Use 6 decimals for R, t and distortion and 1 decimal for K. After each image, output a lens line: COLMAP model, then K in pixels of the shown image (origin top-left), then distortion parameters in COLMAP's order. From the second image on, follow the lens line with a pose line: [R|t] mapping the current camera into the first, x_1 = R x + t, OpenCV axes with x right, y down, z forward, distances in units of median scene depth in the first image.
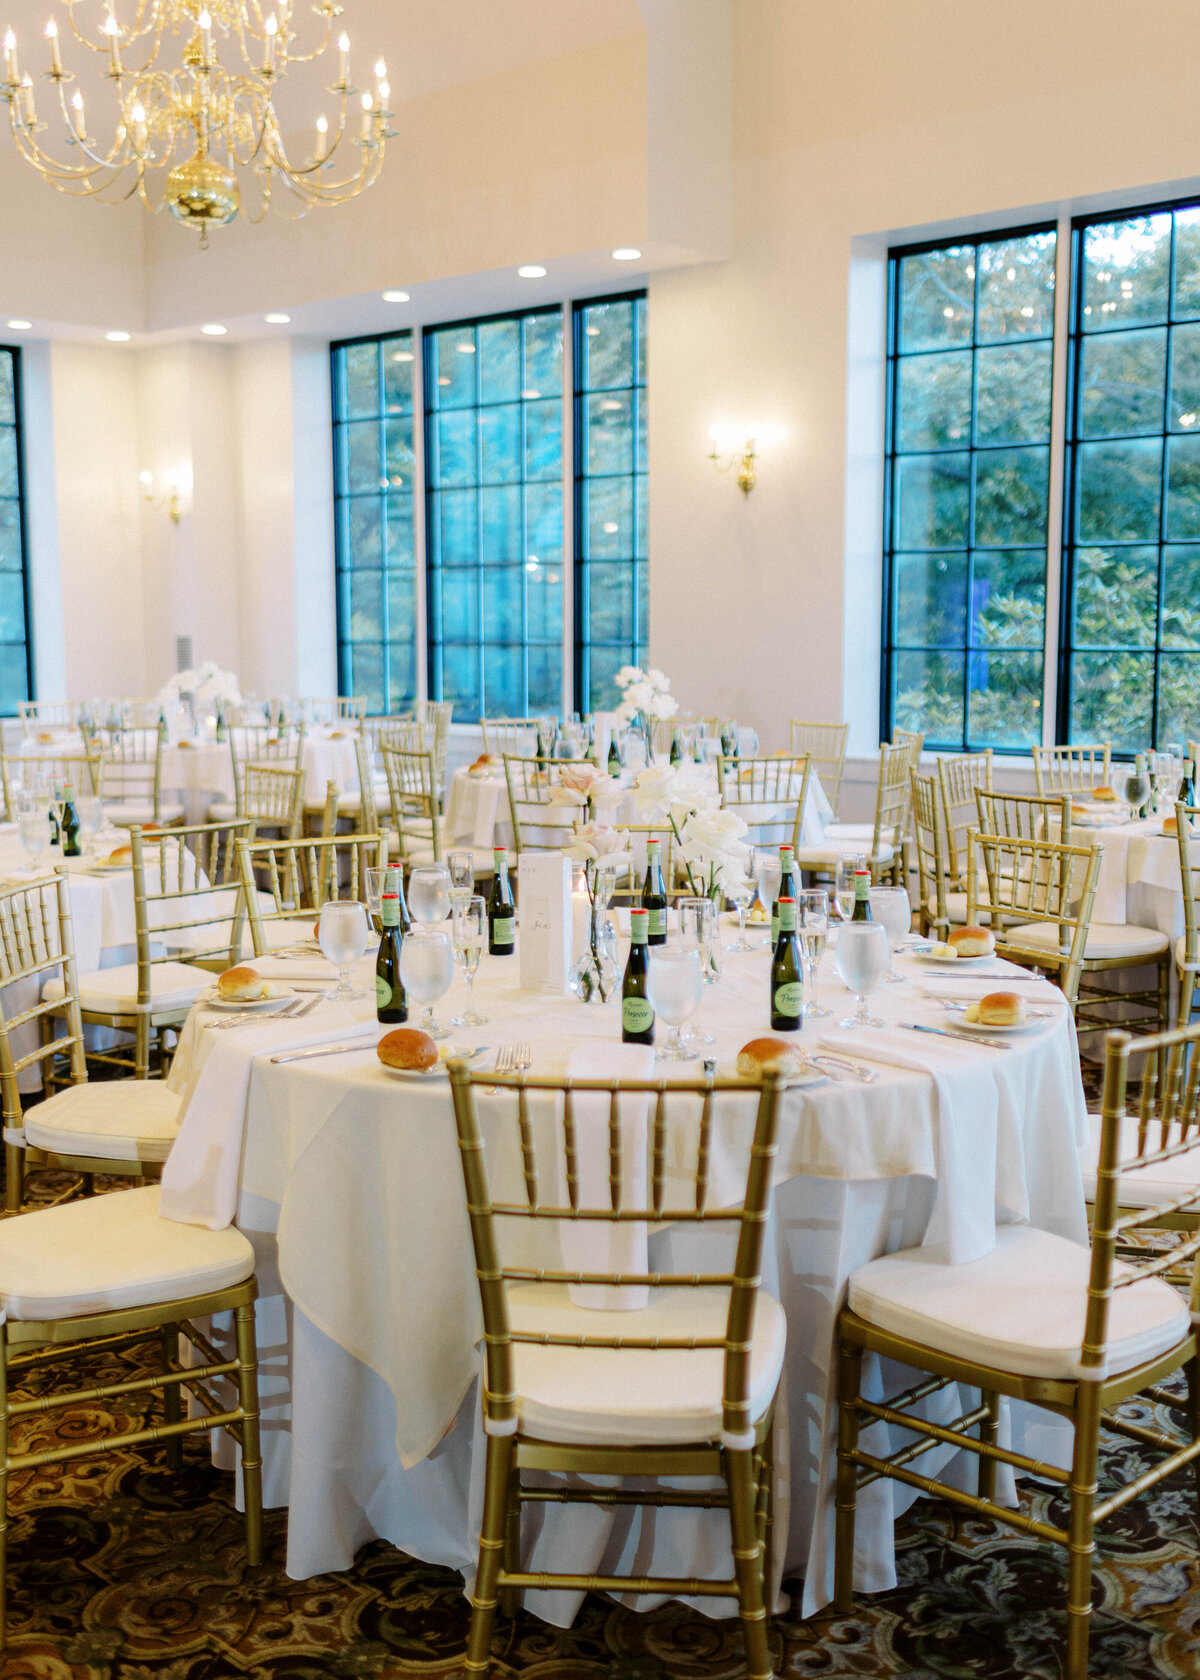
lens RADIAL K [[1749.1, 0, 587.1], [0, 1749.1, 842.7], [0, 0, 1]] dist [0.026306, 0.000000]
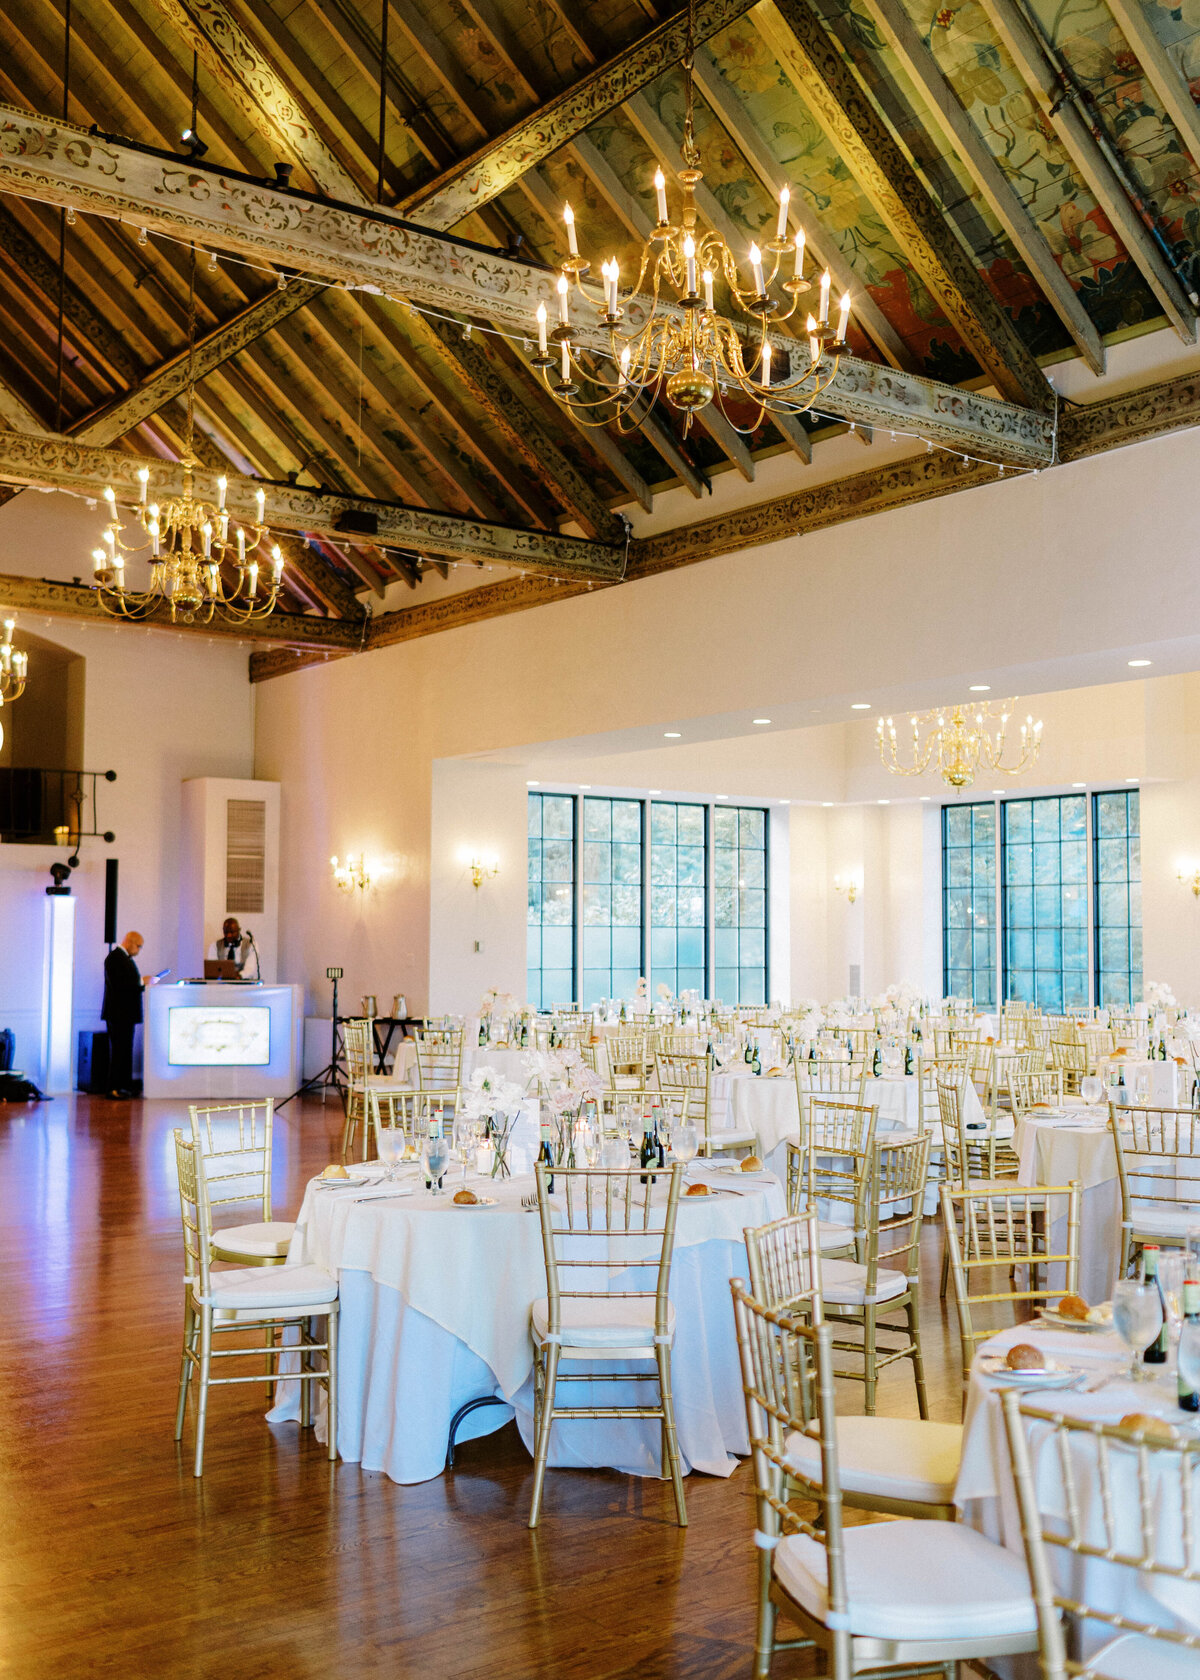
lens RADIAL K [[1749.1, 0, 597.6], [0, 1749.1, 834.3], [0, 0, 1]] dist [0.026306, 0.000000]
pose [[0.977180, -0.003190, -0.212388, -0.171935], [-0.040690, 0.978559, -0.201908, 0.194403], [0.208478, 0.205942, 0.956099, -1.247245]]
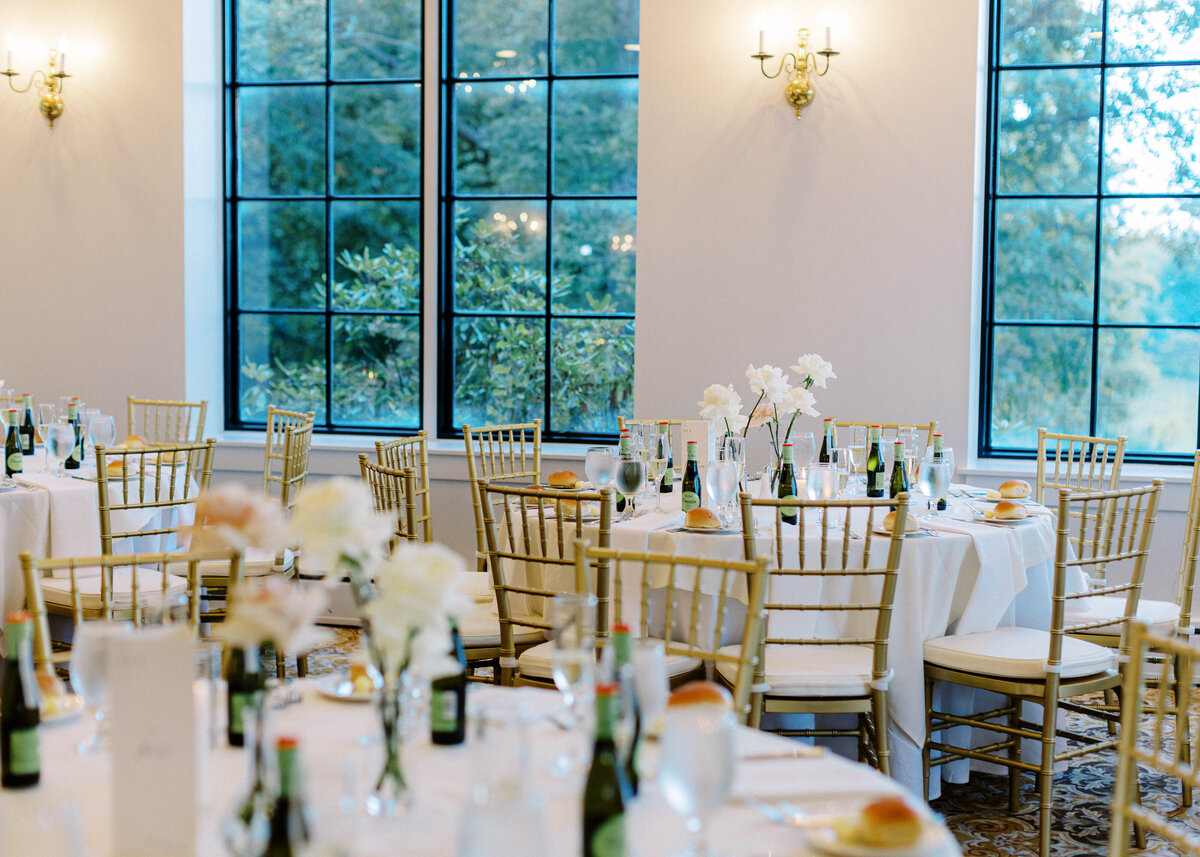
lens RADIAL K [[1856.1, 0, 599.2], [0, 1856.1, 430.3], [0, 0, 1]] dist [0.016170, 0.000000]
pose [[0.897285, -0.025246, 0.440729, -0.065585], [0.045676, 0.998314, -0.035806, -0.013688], [-0.439082, 0.052258, 0.896926, 0.122794]]
